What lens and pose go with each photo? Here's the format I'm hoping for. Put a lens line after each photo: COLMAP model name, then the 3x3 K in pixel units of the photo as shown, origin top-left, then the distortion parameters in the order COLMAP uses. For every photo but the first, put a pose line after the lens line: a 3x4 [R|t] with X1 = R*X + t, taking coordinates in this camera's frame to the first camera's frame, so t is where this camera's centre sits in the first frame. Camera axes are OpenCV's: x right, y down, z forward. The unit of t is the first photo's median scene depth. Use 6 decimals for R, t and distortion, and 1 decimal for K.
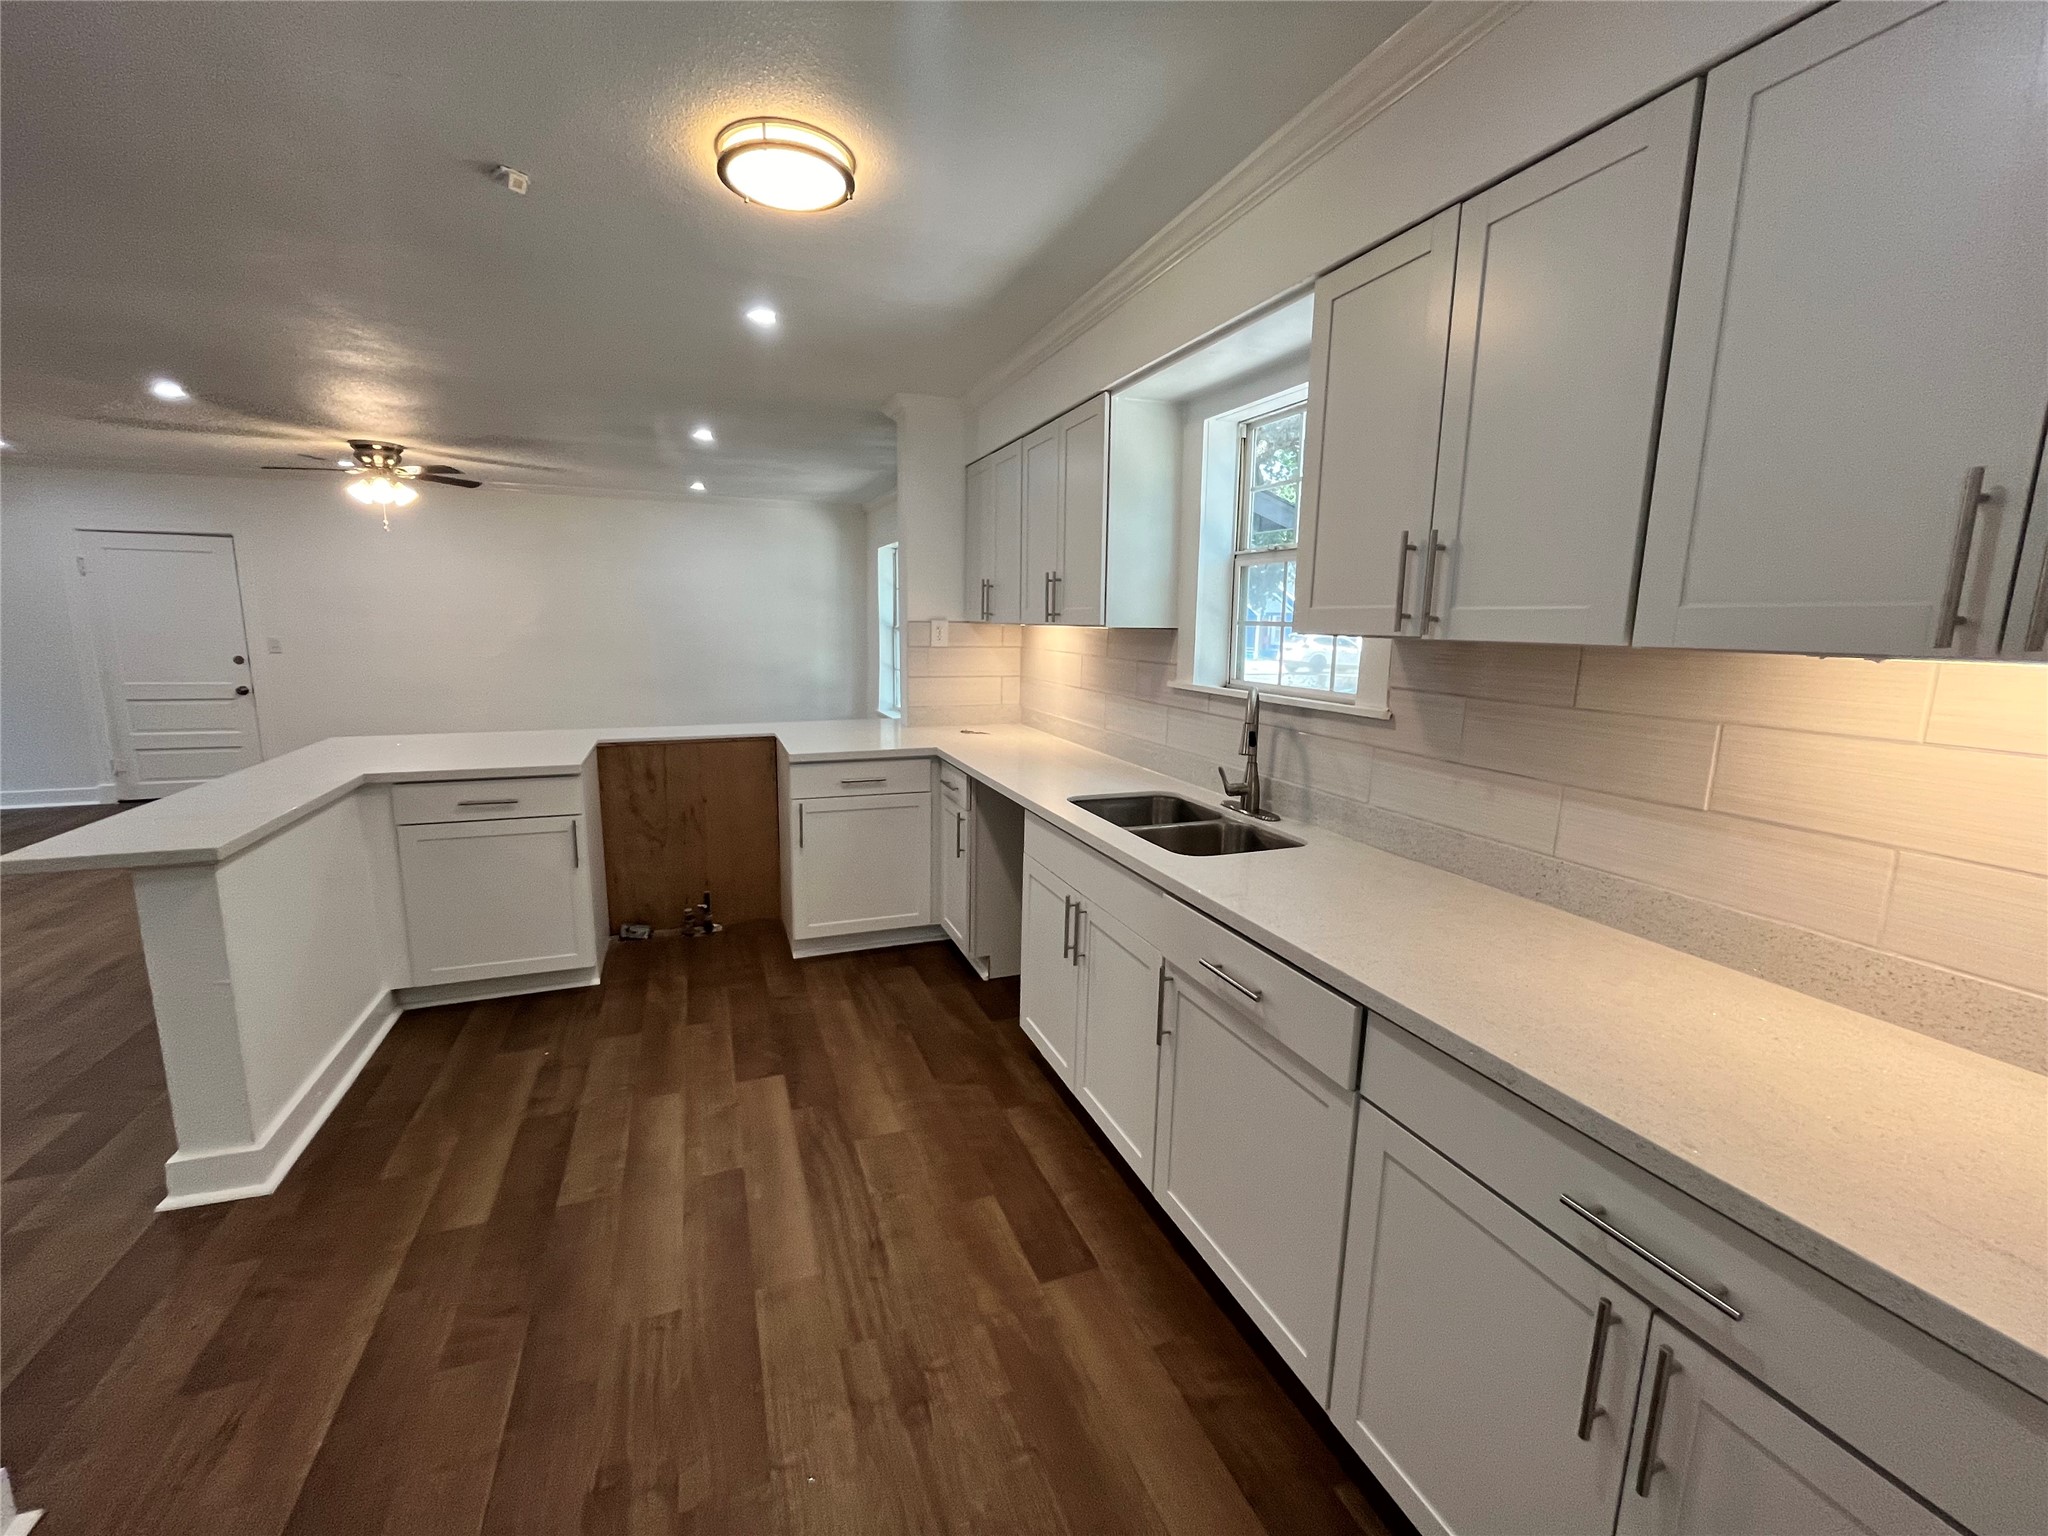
lens RADIAL K [[837.7, 0, 1021.7], [0, 837.7, 759.5], [0, 0, 1]] dist [-0.000380, 0.000030]
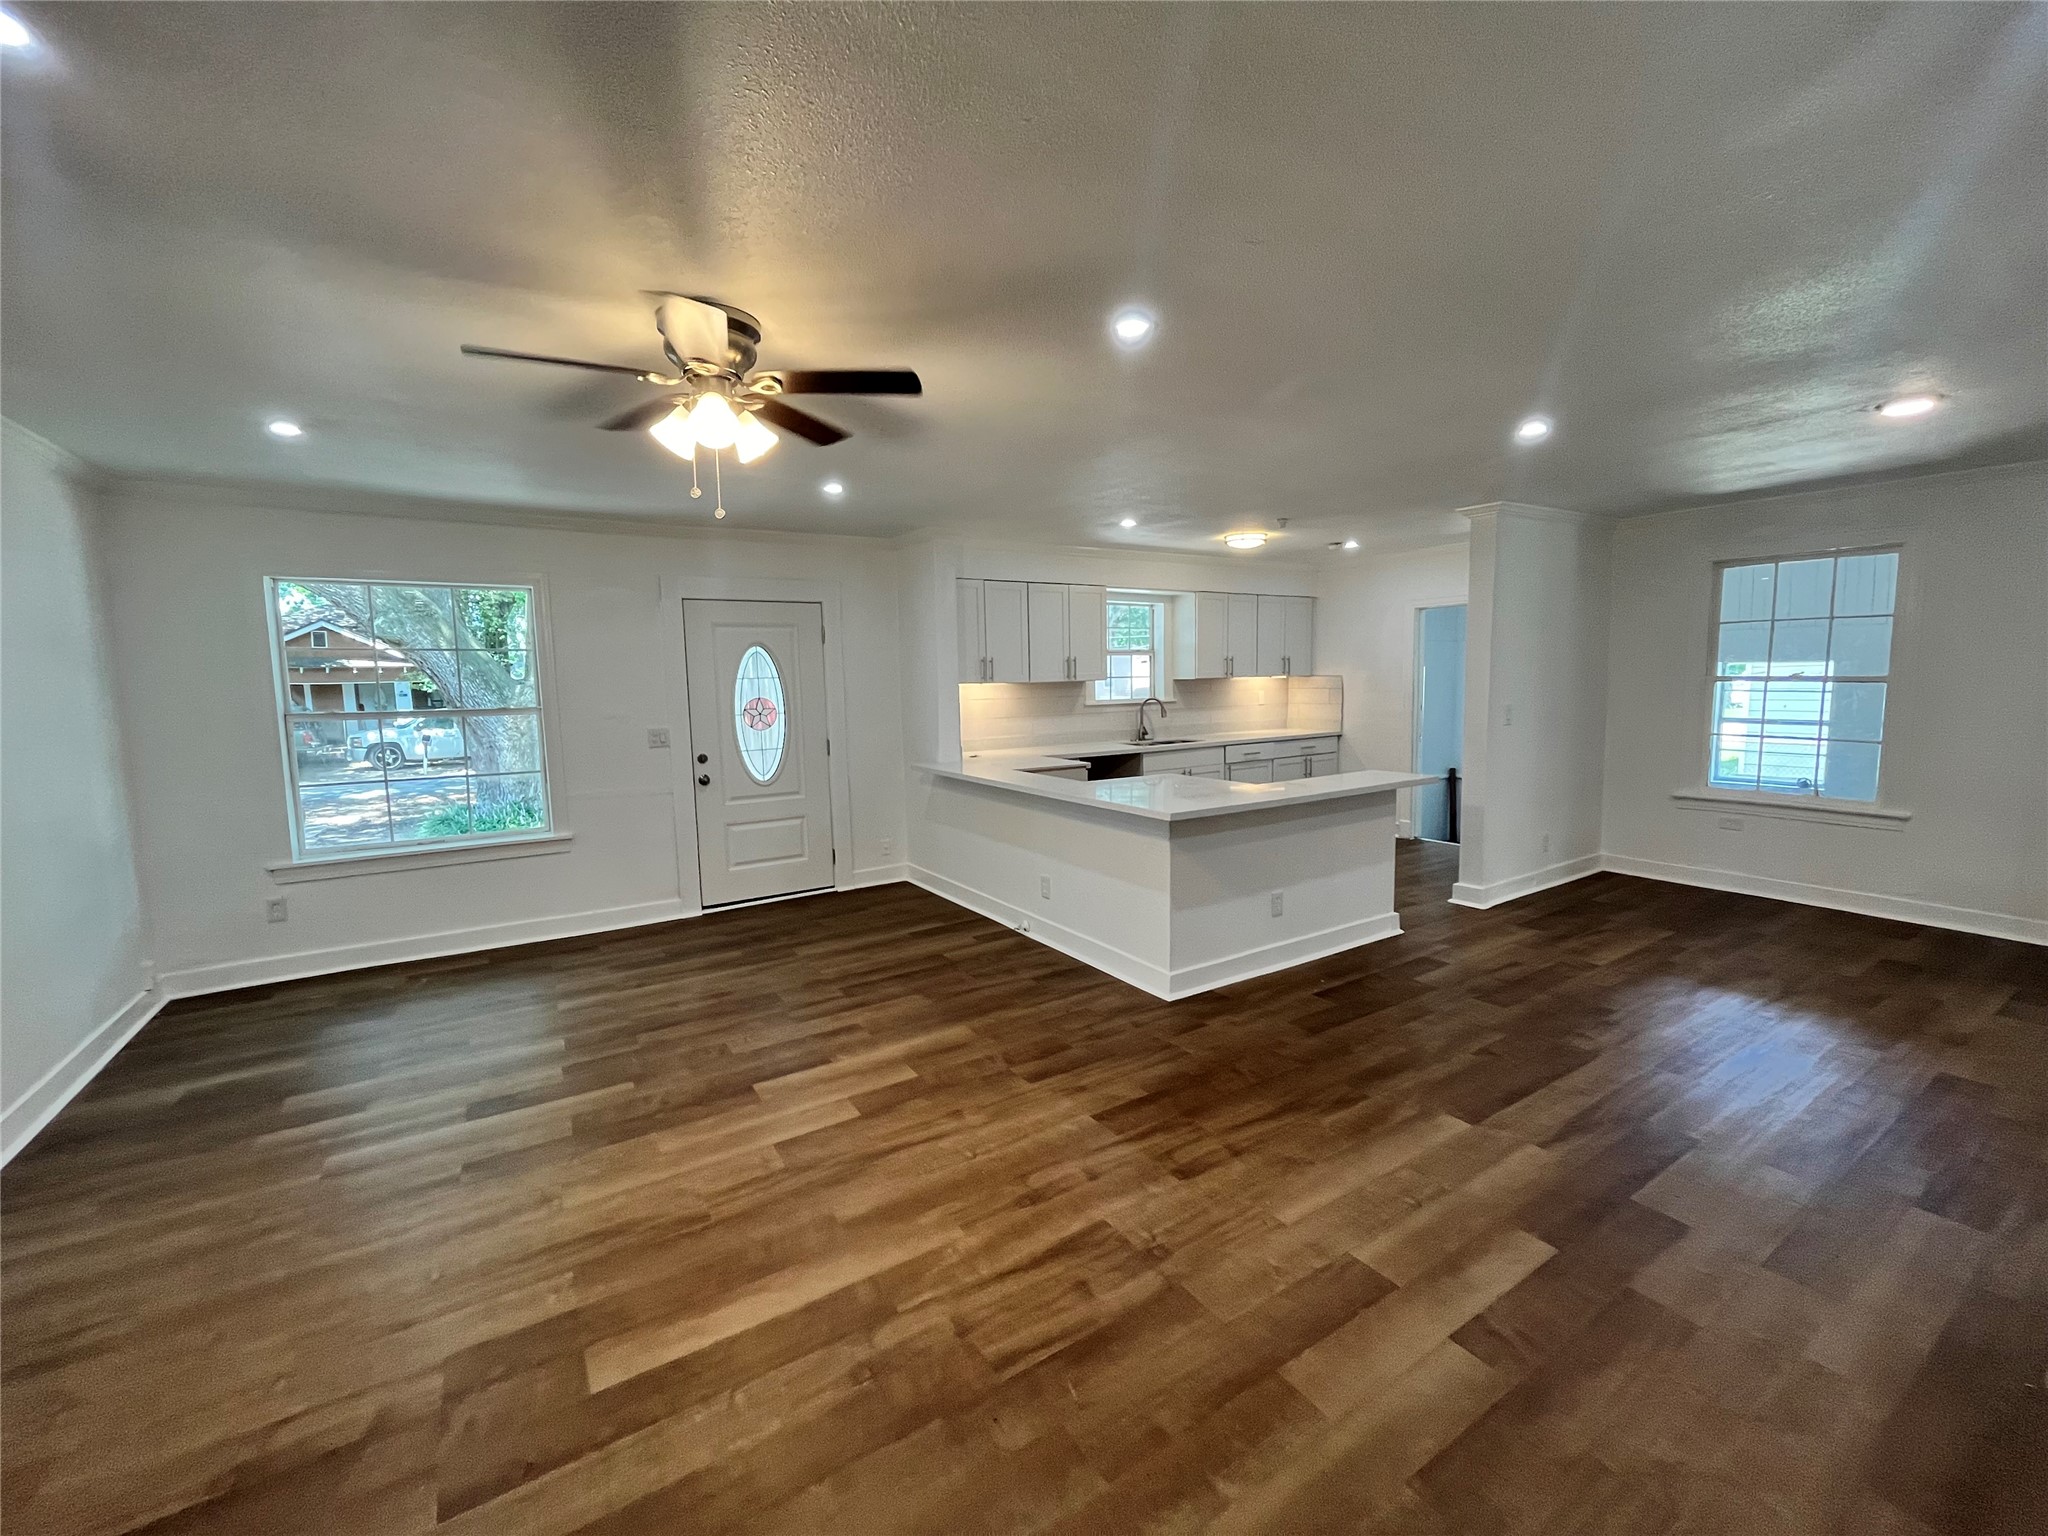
lens RADIAL K [[837.7, 0, 1023.0], [0, 837.7, 767.7], [0, 0, 1]] dist [-0.000380, 0.000030]
pose [[-0.205962, -0.124834, 0.970565, -3.064629], [0.173686, 0.971418, 0.161801, -0.479458], [-0.963023, 0.201898, -0.178394, 2.372341]]
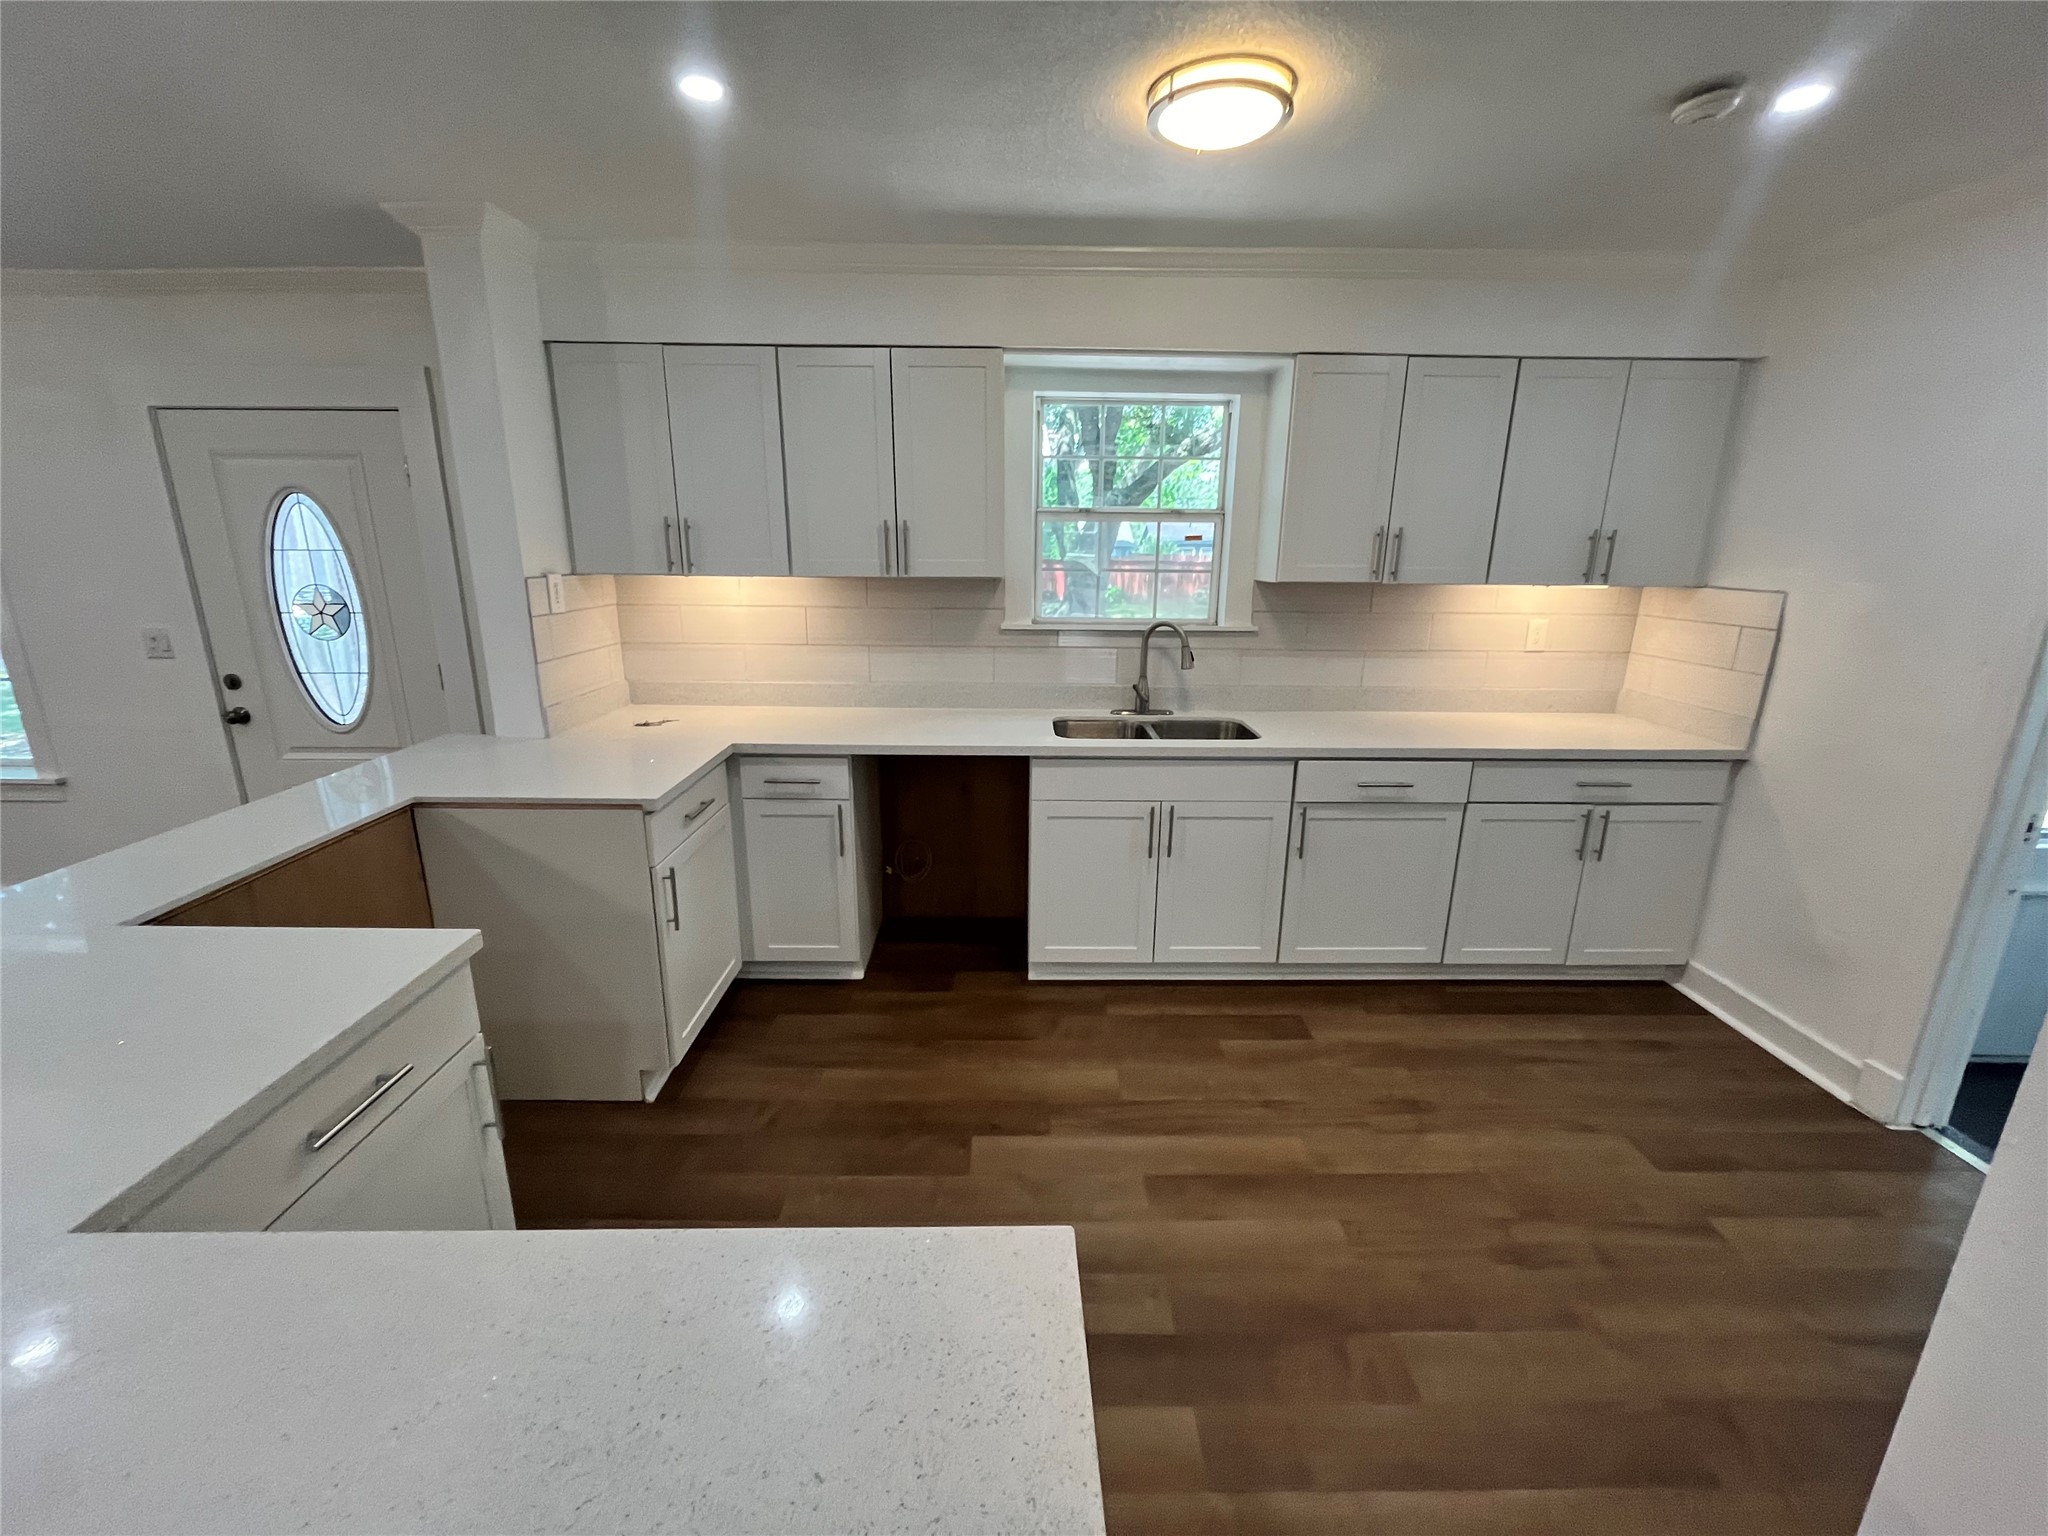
lens RADIAL K [[837.7, 0, 1016.1], [0, 837.7, 767.6], [0, 0, 1]] dist [-0.000380, 0.000030]
pose [[0.347506, -0.254272, 0.902544, -1.261607], [0.150194, 0.965197, 0.214094, -0.210449], [-0.925571, 0.061157, 0.373602, 0.837929]]
